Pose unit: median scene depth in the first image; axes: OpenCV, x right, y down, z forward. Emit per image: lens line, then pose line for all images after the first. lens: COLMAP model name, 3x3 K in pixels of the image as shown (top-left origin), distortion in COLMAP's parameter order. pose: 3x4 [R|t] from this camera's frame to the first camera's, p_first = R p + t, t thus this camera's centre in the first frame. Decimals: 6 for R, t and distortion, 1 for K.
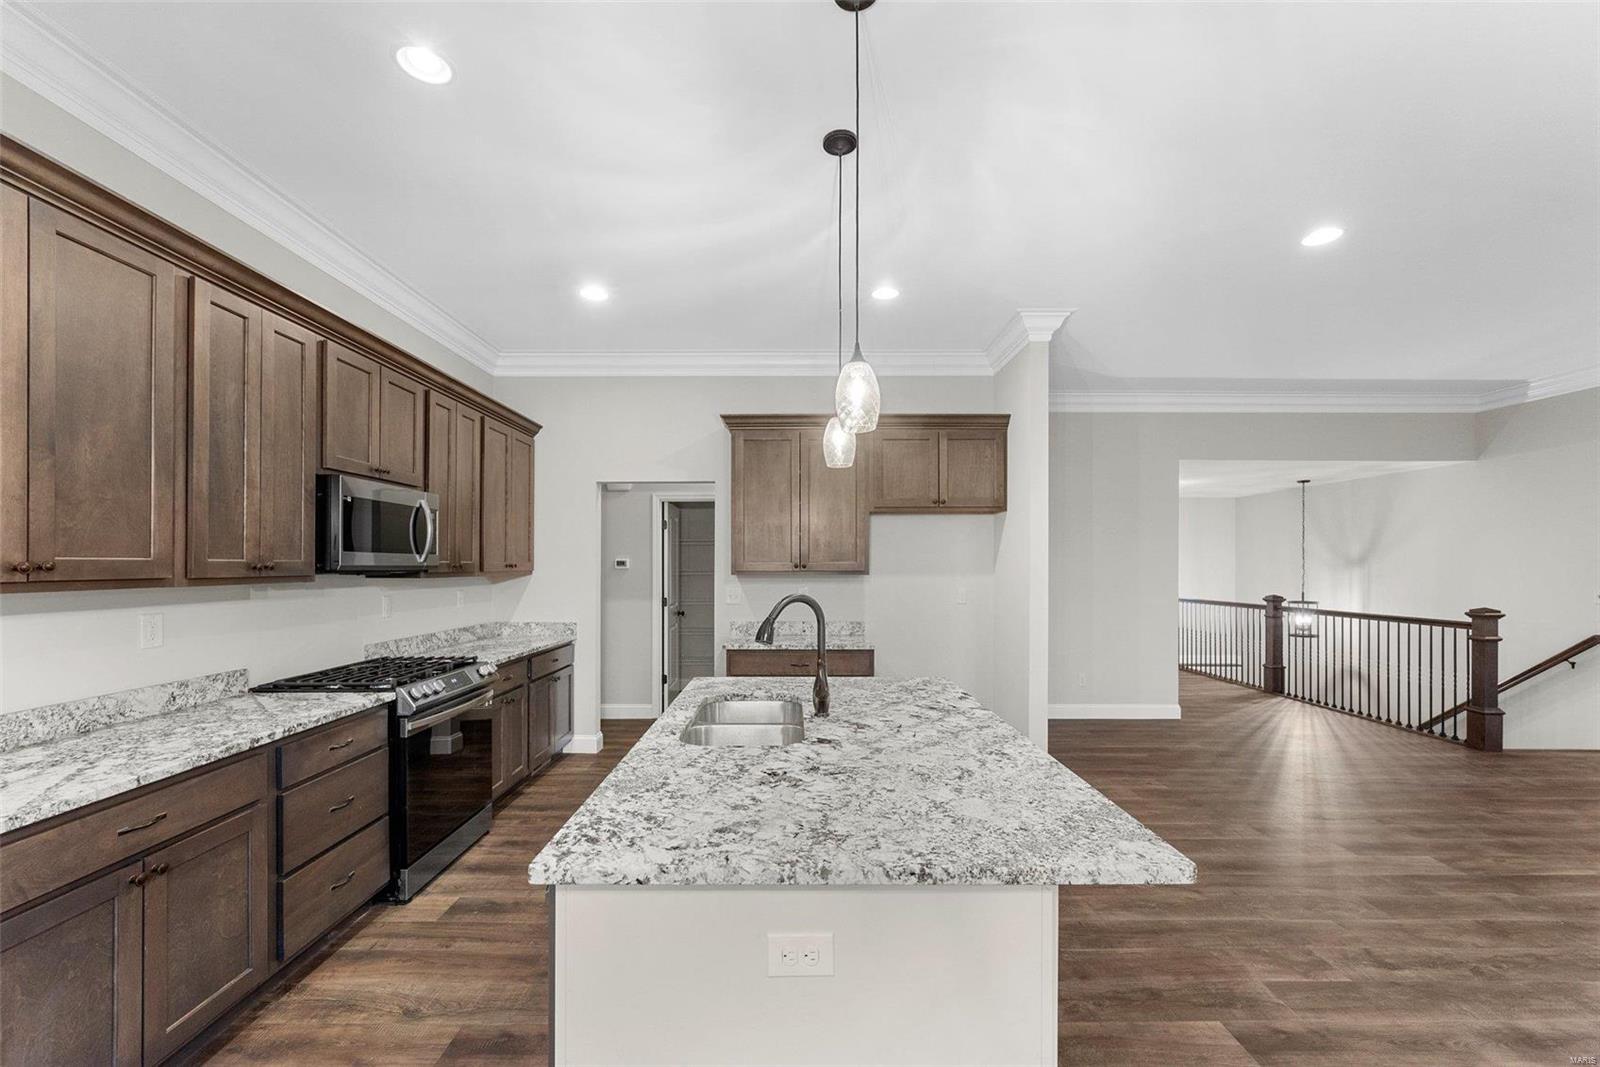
lens RADIAL K [[633.5, 0, 803.4], [0, 633.5, 563.0], [0, 0, 1]] dist [-0.003222, 0.000094]
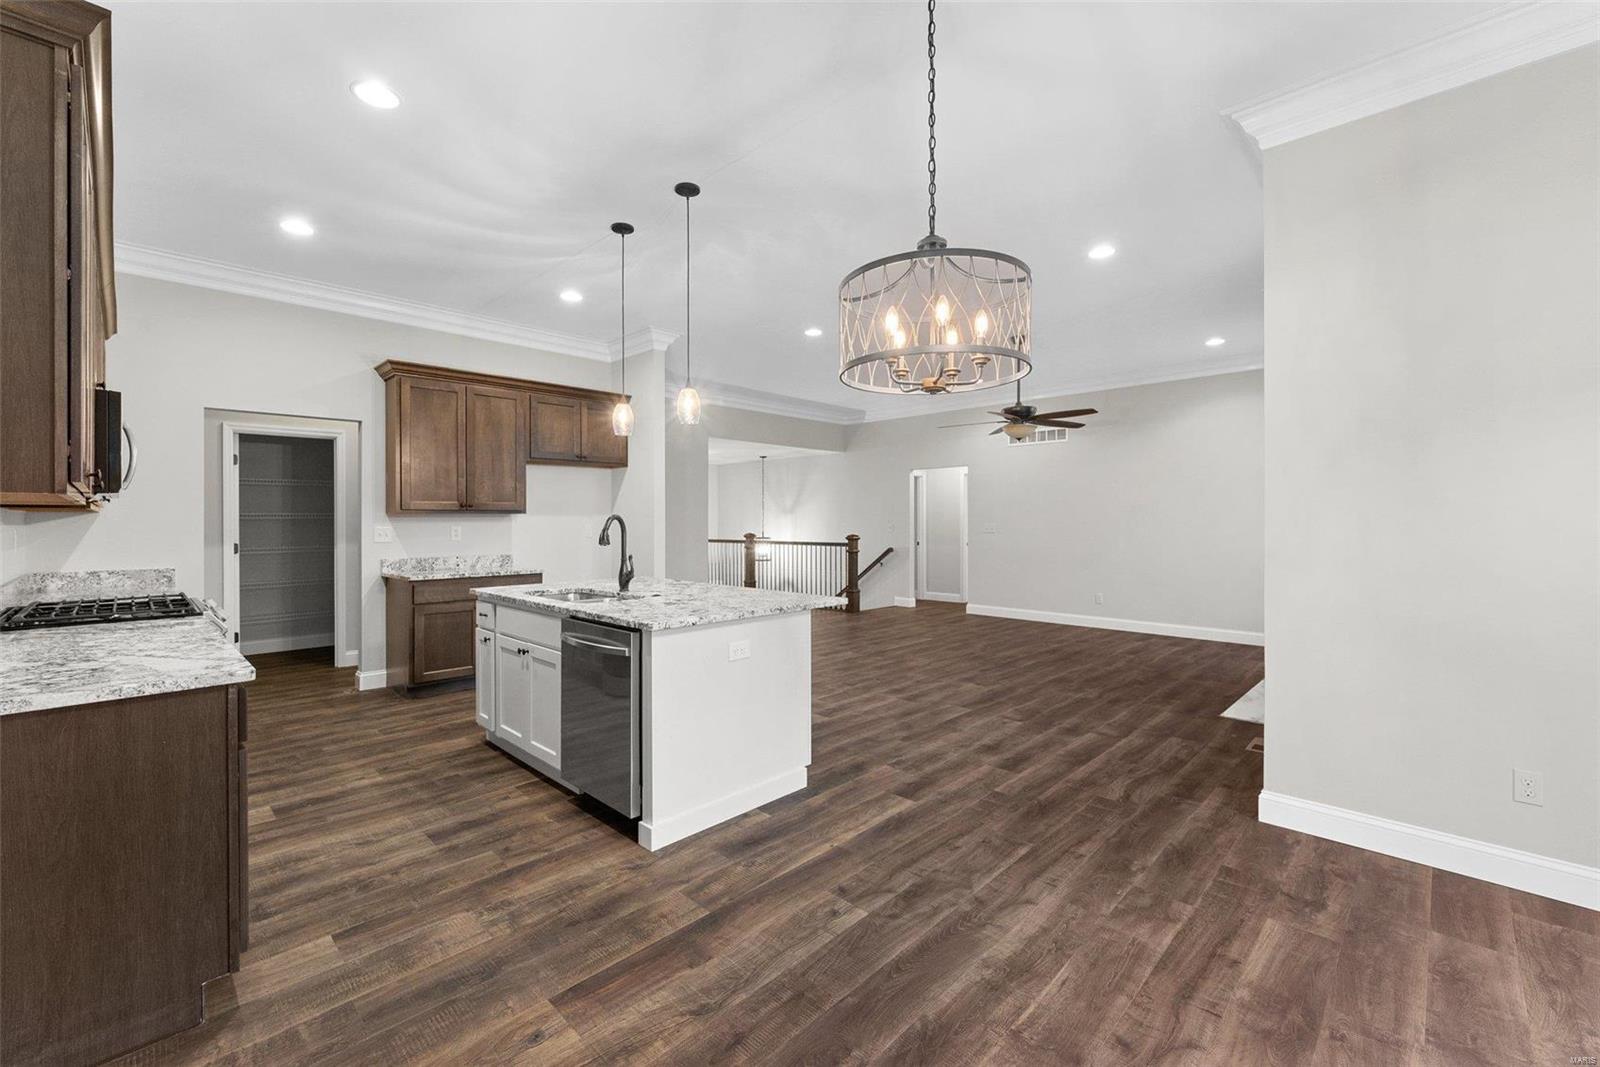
lens RADIAL K [[664.6, 0, 789.3], [0, 664.6, 522.3], [0, 0, 1]] dist [-0.001747, 0.000687]
pose [[0.707628, -0.003159, 0.706578, -0.467023], [0.001165, 0.999994, 0.003304, 0.033981], [-0.706585, -0.001515, 0.707627, -0.262109]]
